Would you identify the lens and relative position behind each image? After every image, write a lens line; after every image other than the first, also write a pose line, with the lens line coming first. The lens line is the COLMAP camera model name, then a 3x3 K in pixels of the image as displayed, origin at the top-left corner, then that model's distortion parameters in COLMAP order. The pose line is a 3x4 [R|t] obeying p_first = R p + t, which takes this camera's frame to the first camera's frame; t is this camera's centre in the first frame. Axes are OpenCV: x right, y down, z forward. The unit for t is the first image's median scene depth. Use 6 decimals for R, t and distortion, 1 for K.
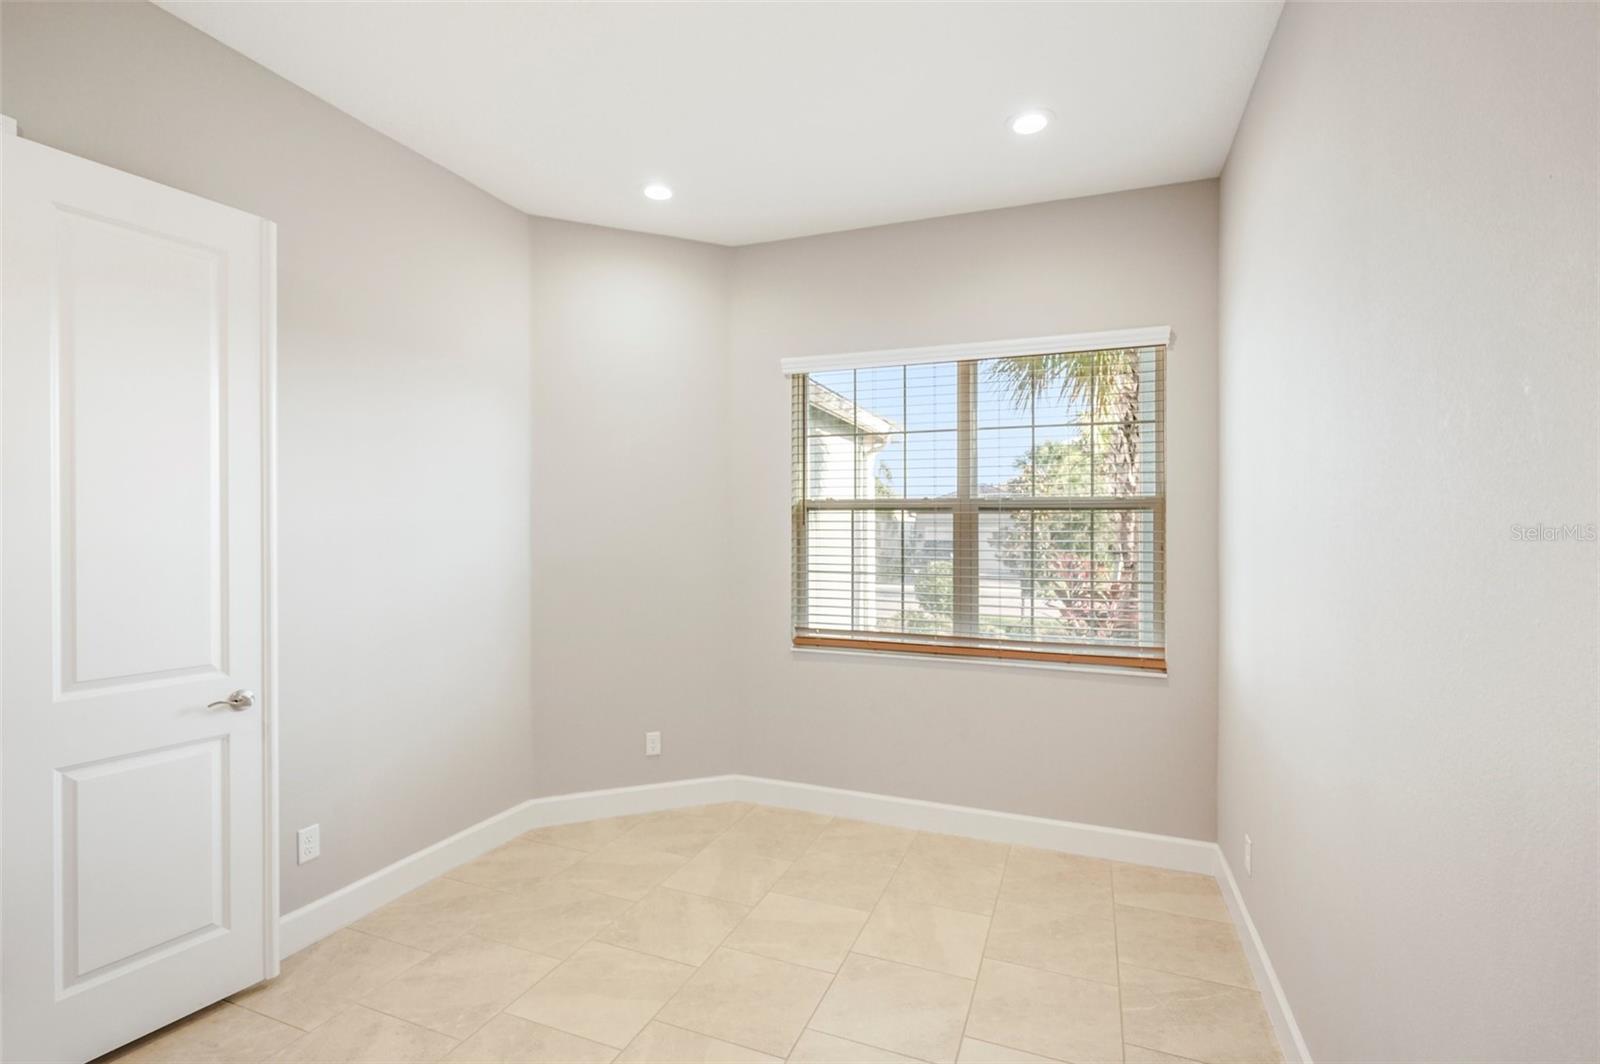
lens RADIAL K [[747.4, 0, 784.4], [0, 747.4, 527.9], [0, 0, 1]] dist [-0.000489, -0.000166]
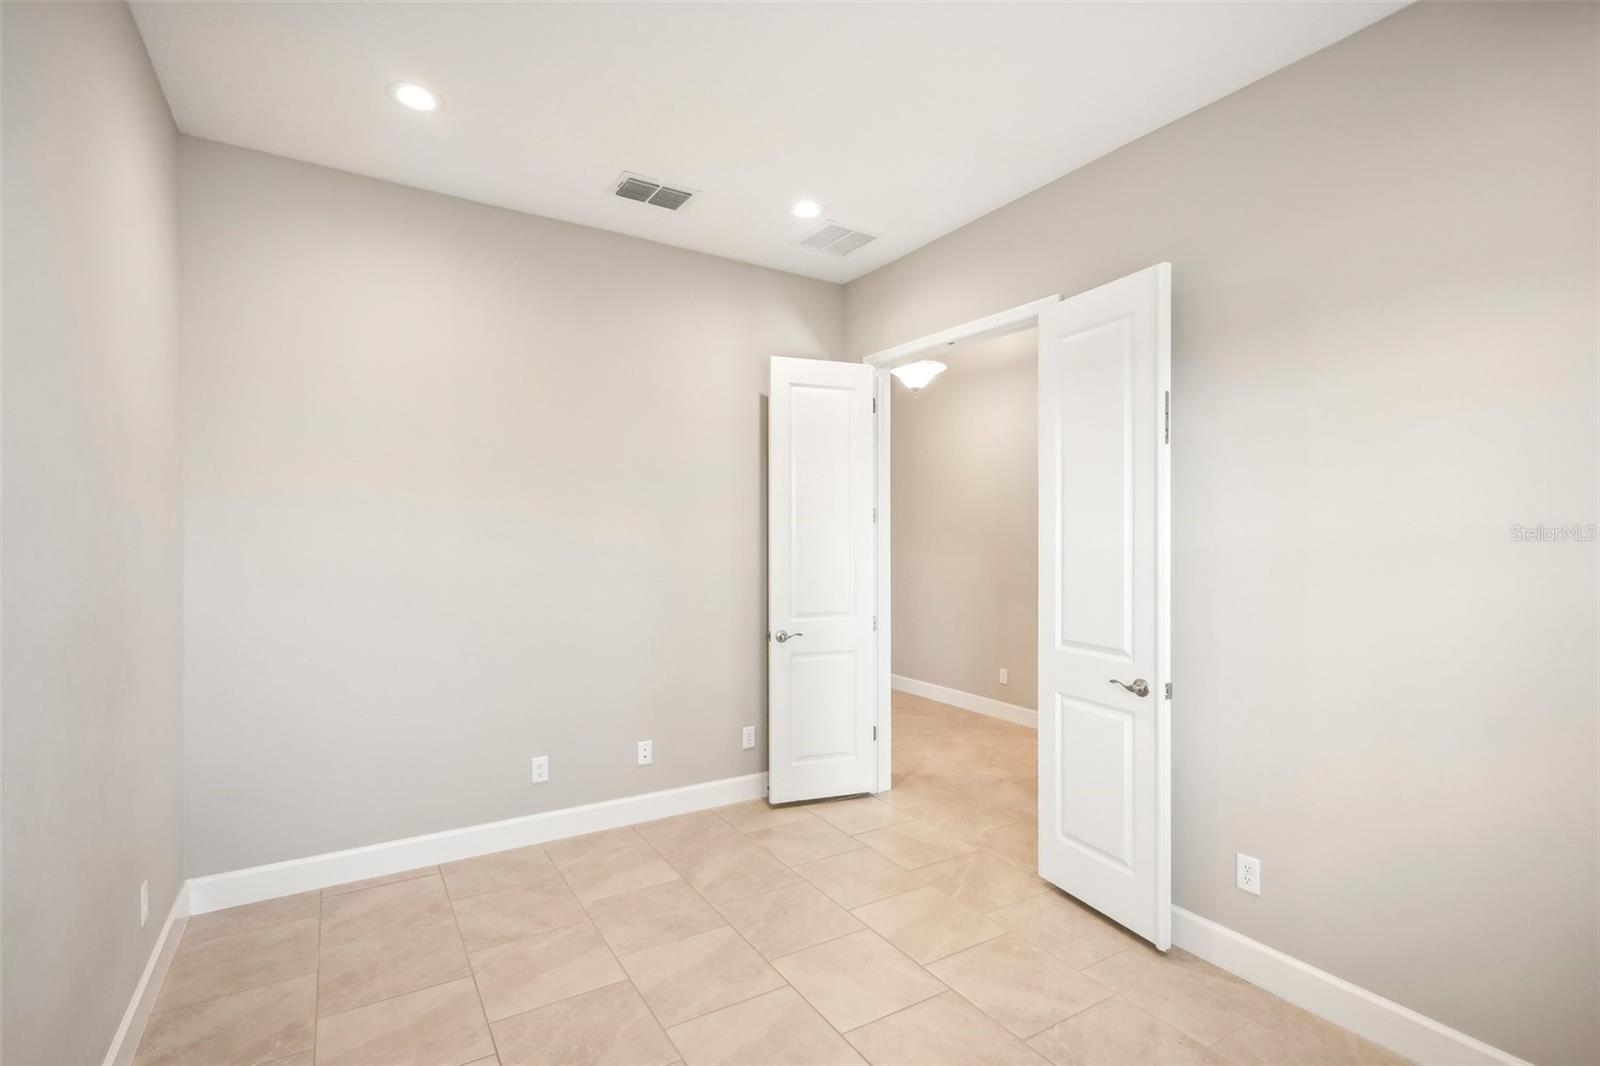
lens RADIAL K [[751.4, 0, 792.1], [0, 751.4, 543.1], [0, 0, 1]] dist [-0.000801, 0.000233]
pose [[-0.594259, -0.000097, -0.804273, 0.428772], [-0.008222, 0.999948, 0.005955, 0.001332], [0.804231, 0.010151, -0.594229, 0.990023]]
